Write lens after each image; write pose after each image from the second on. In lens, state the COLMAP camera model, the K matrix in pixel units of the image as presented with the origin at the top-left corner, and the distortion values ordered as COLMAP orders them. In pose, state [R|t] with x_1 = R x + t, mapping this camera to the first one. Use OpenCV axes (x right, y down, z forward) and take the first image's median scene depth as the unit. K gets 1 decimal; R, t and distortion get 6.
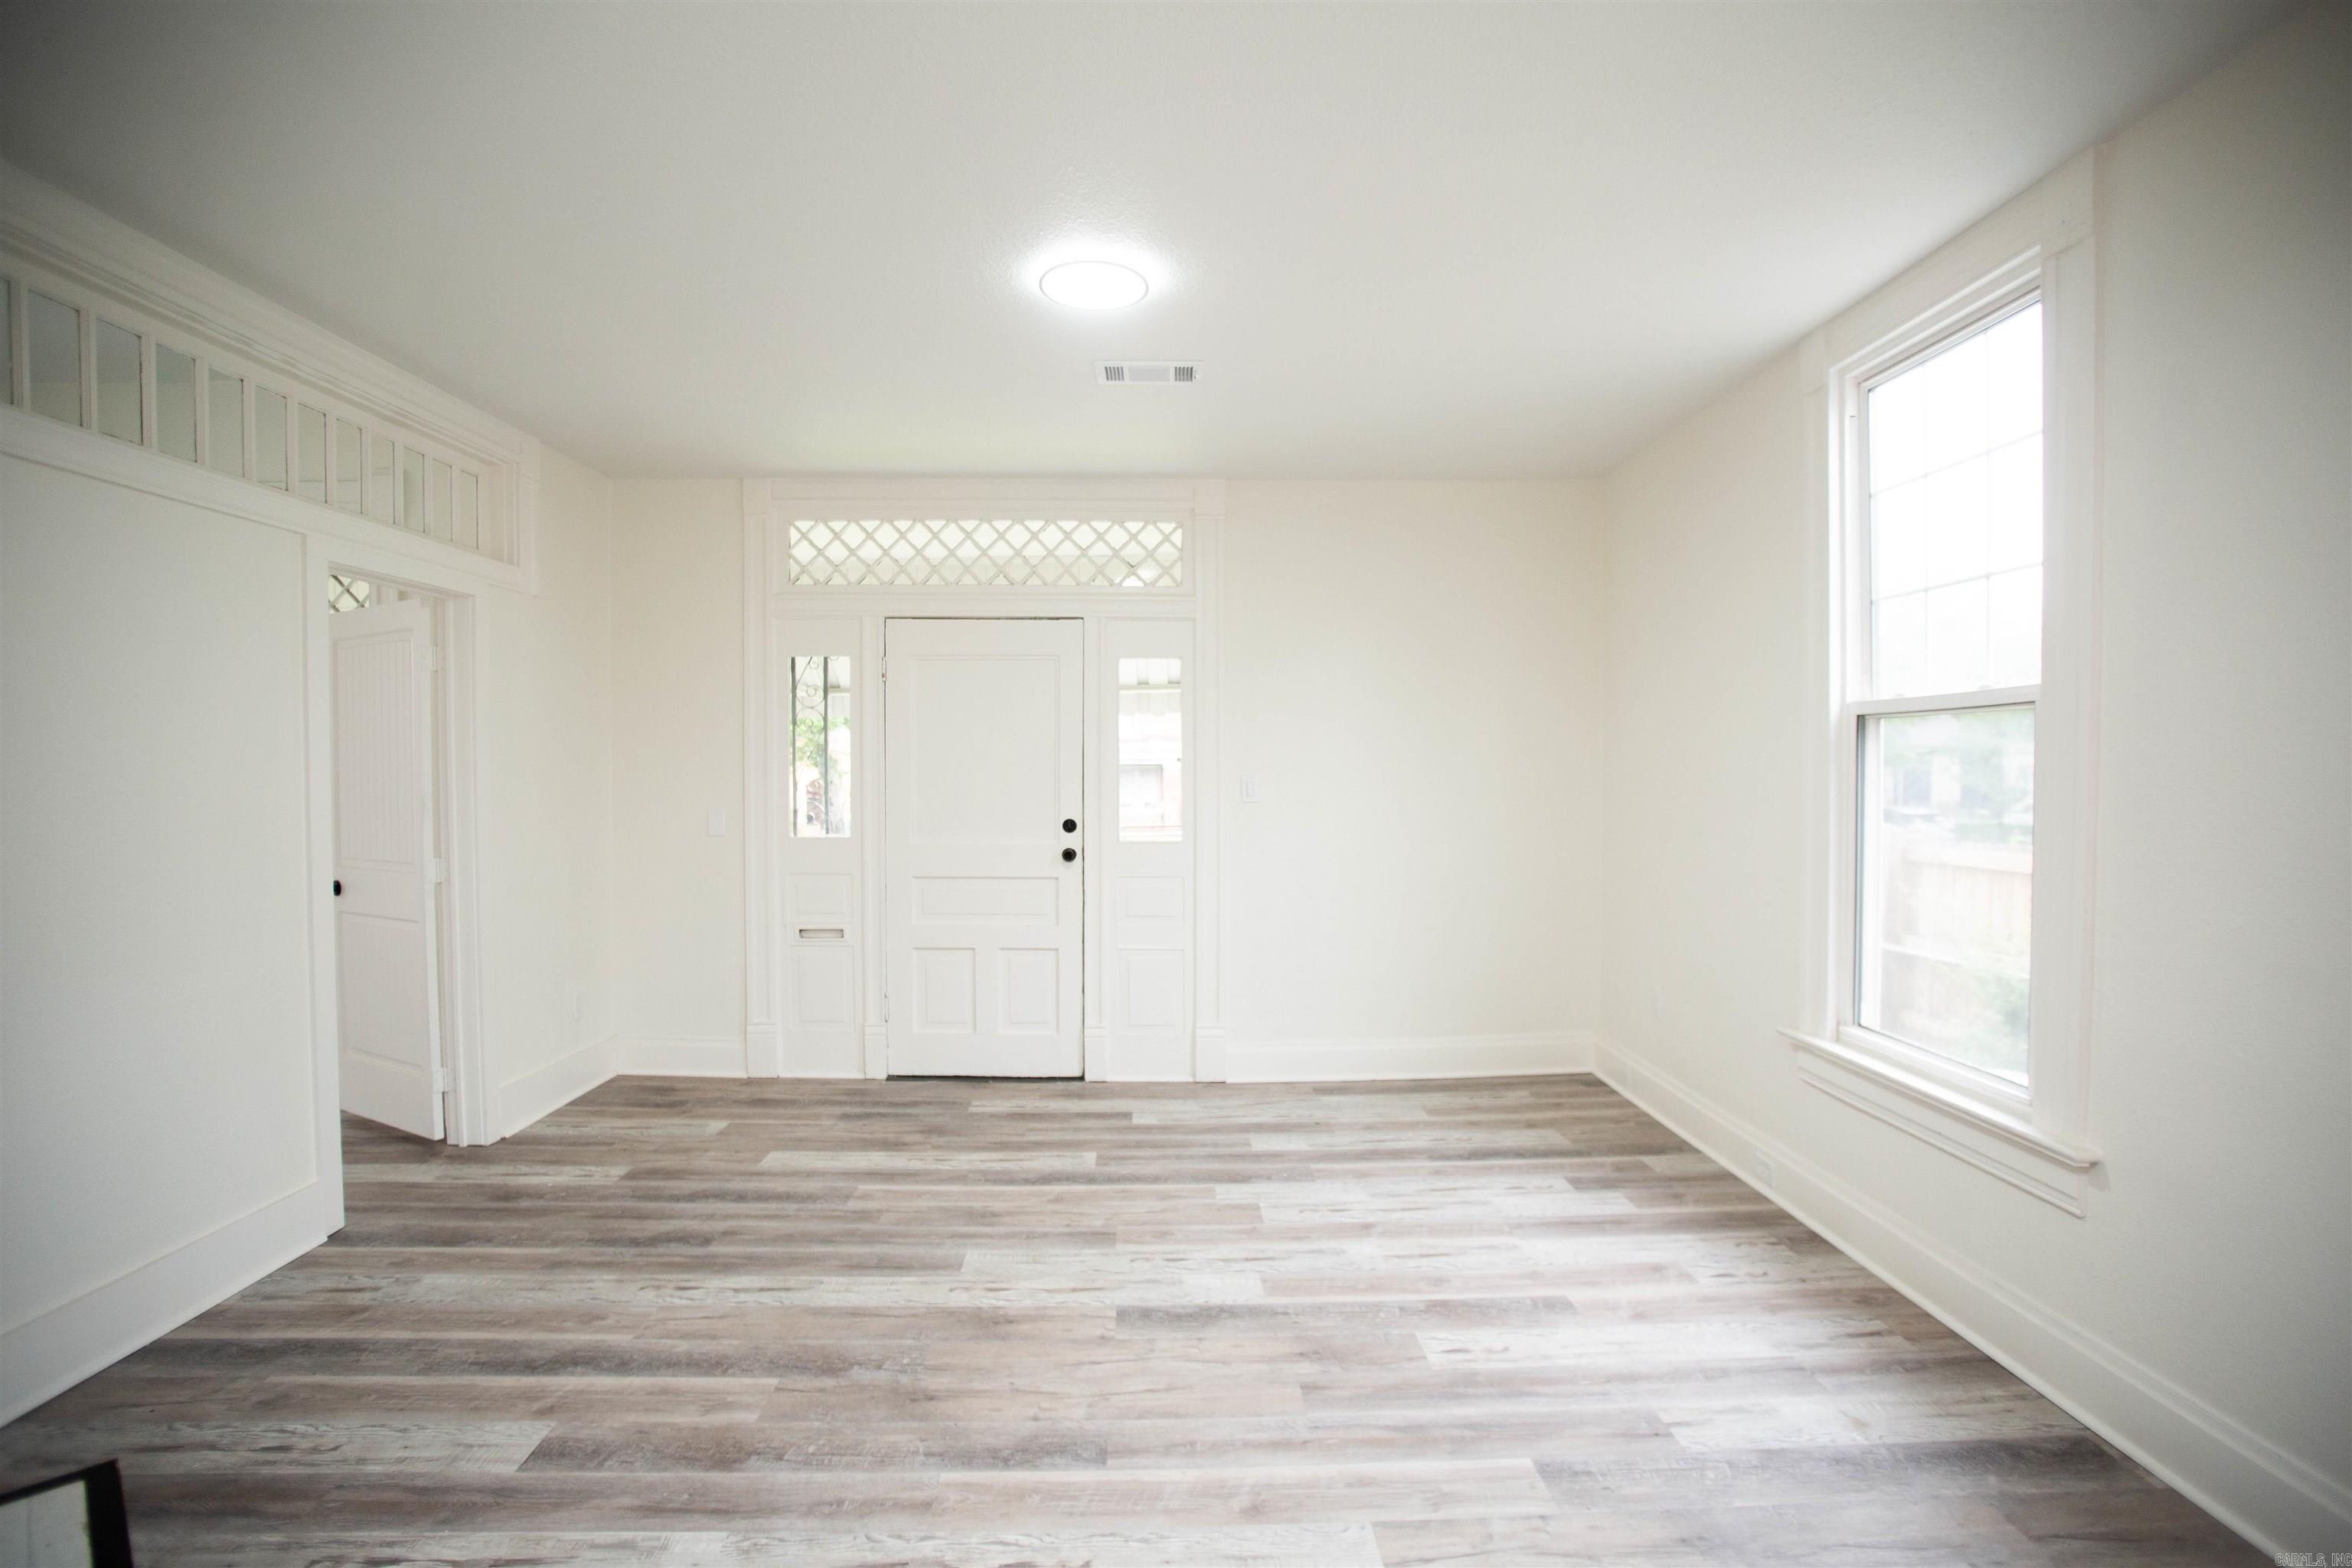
lens RADIAL K [[1113.0, 0, 1180.5], [0, 1113.0, 791.7], [0, 0, 1]] dist [-0.024684, 0.000684]
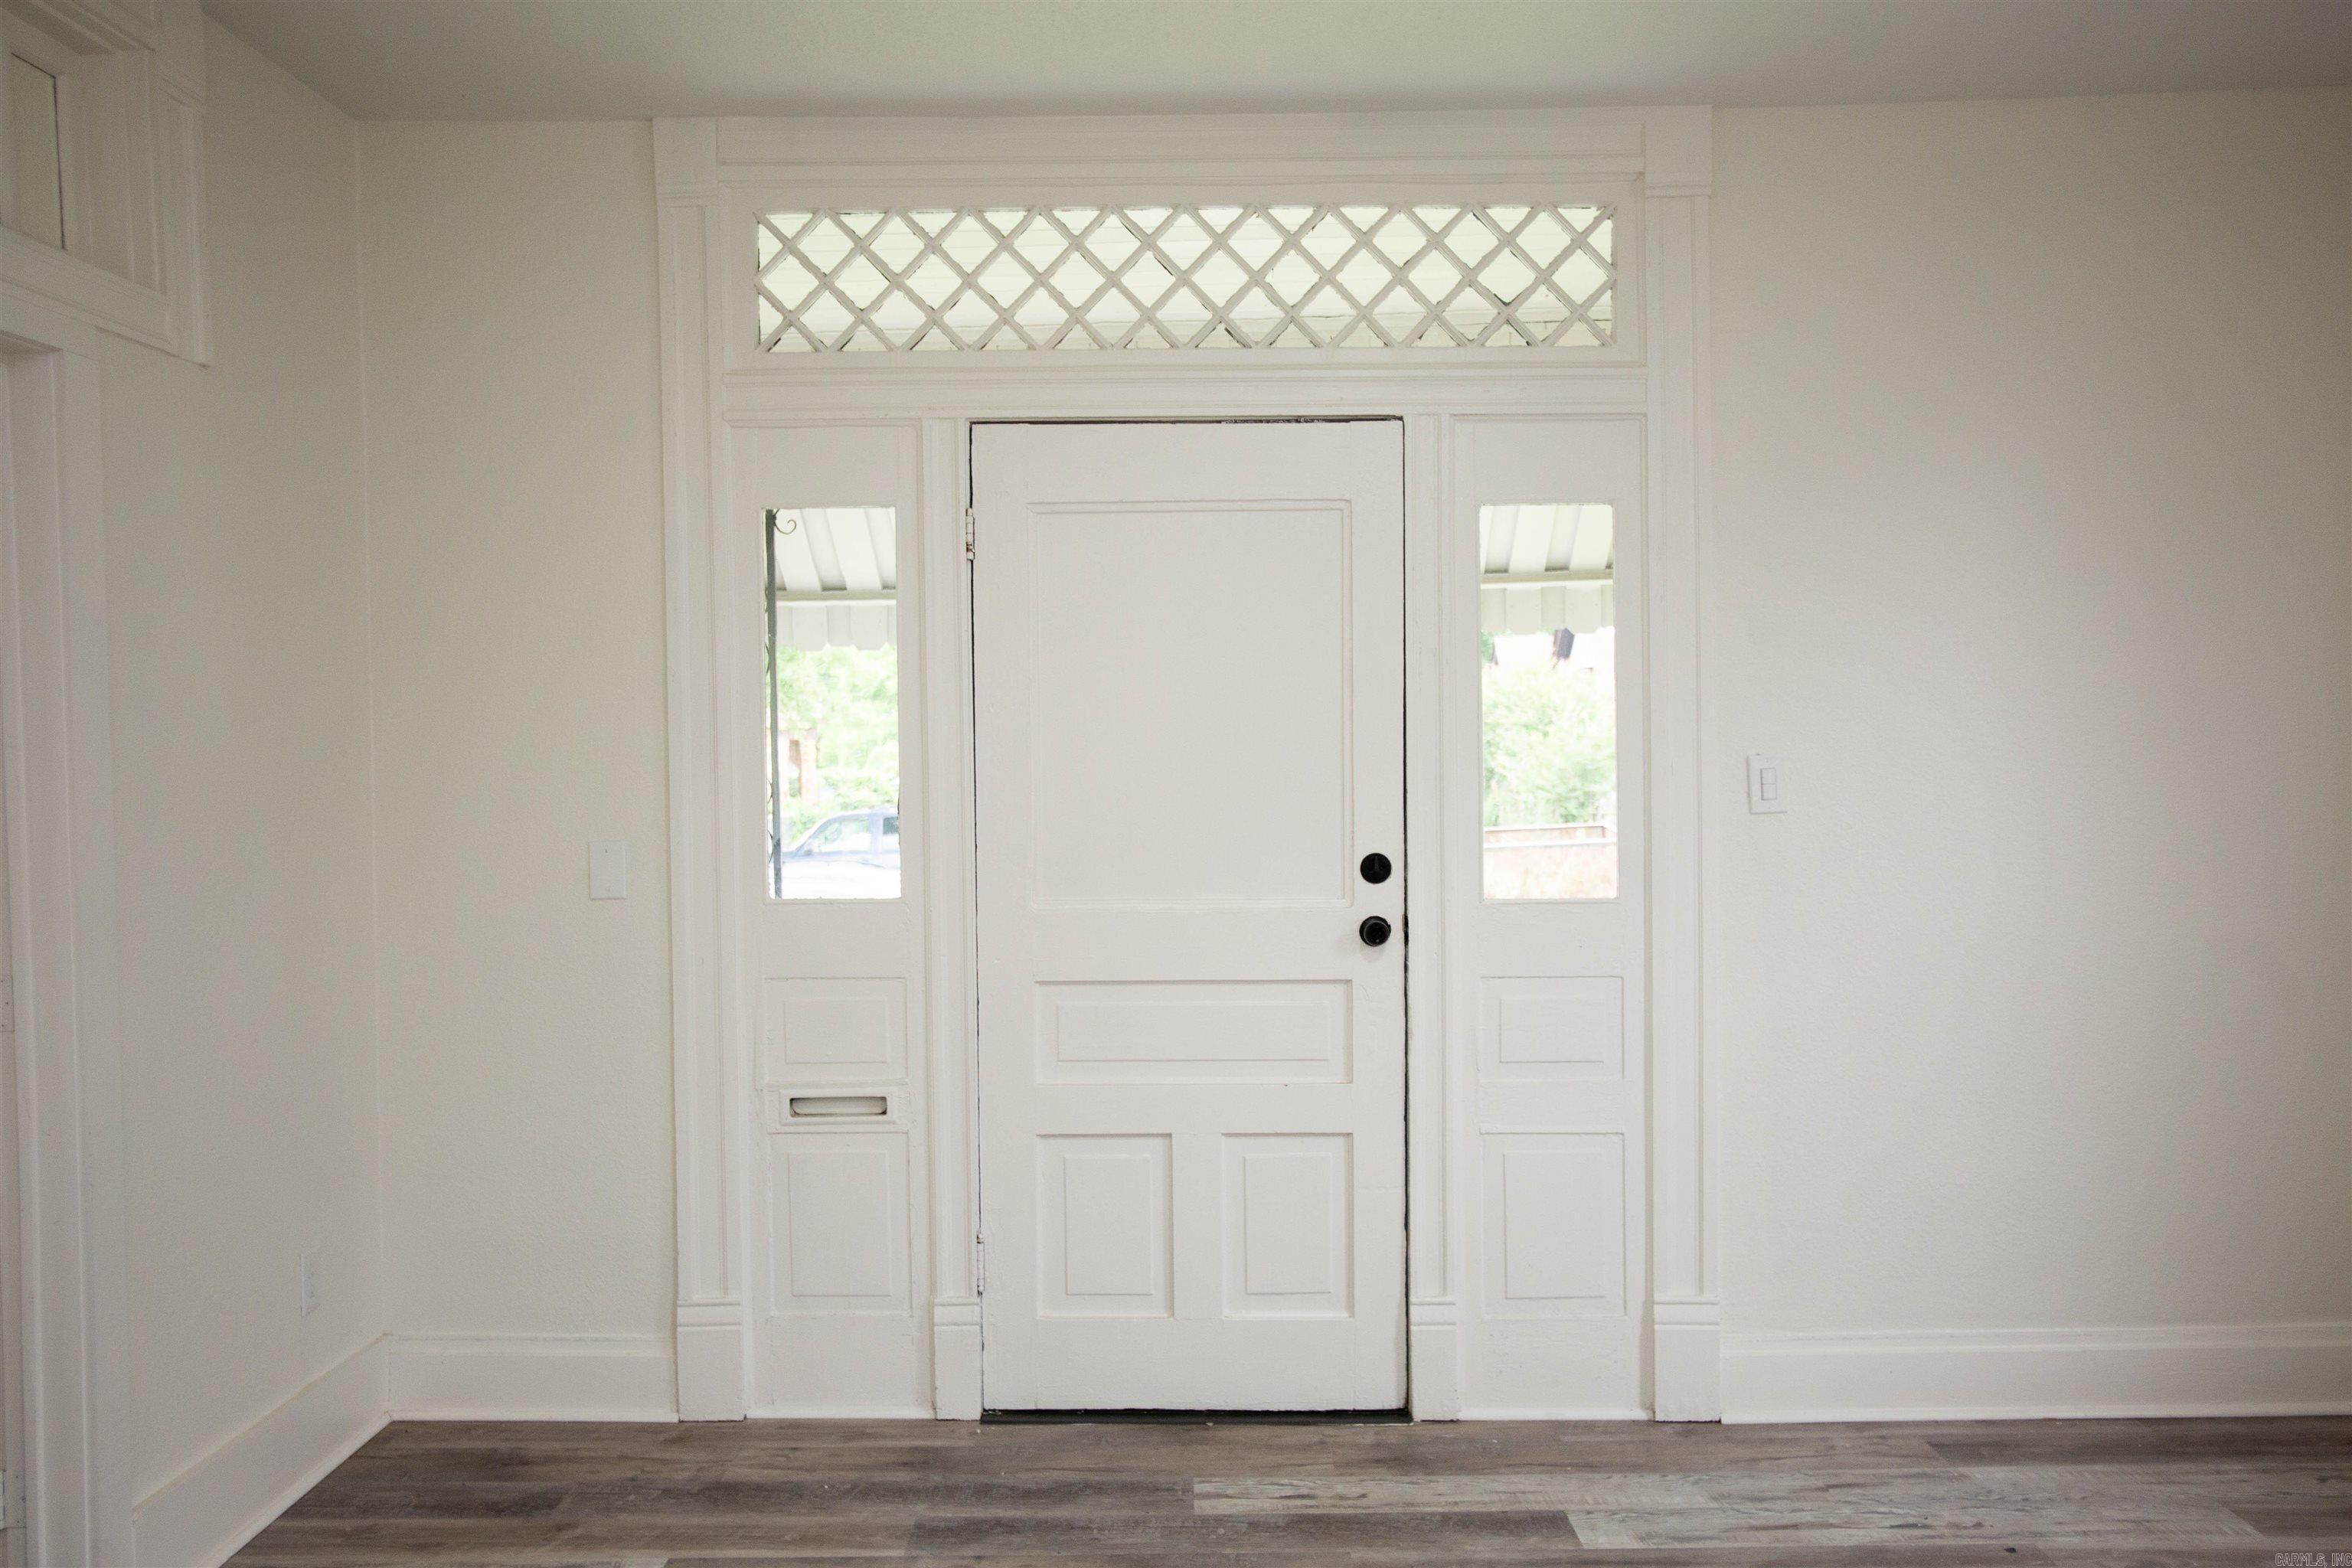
lens RADIAL K [[1757.0, 0, 1176.0], [0, 1757.0, 784.0], [0, 0, 1]] dist [0.028958, 0.006726]
pose [[0.999905, -0.011576, -0.007432, -0.176602], [0.011616, 0.999918, 0.005404, -0.009371], [0.007369, -0.005490, 0.999958, 0.267433]]
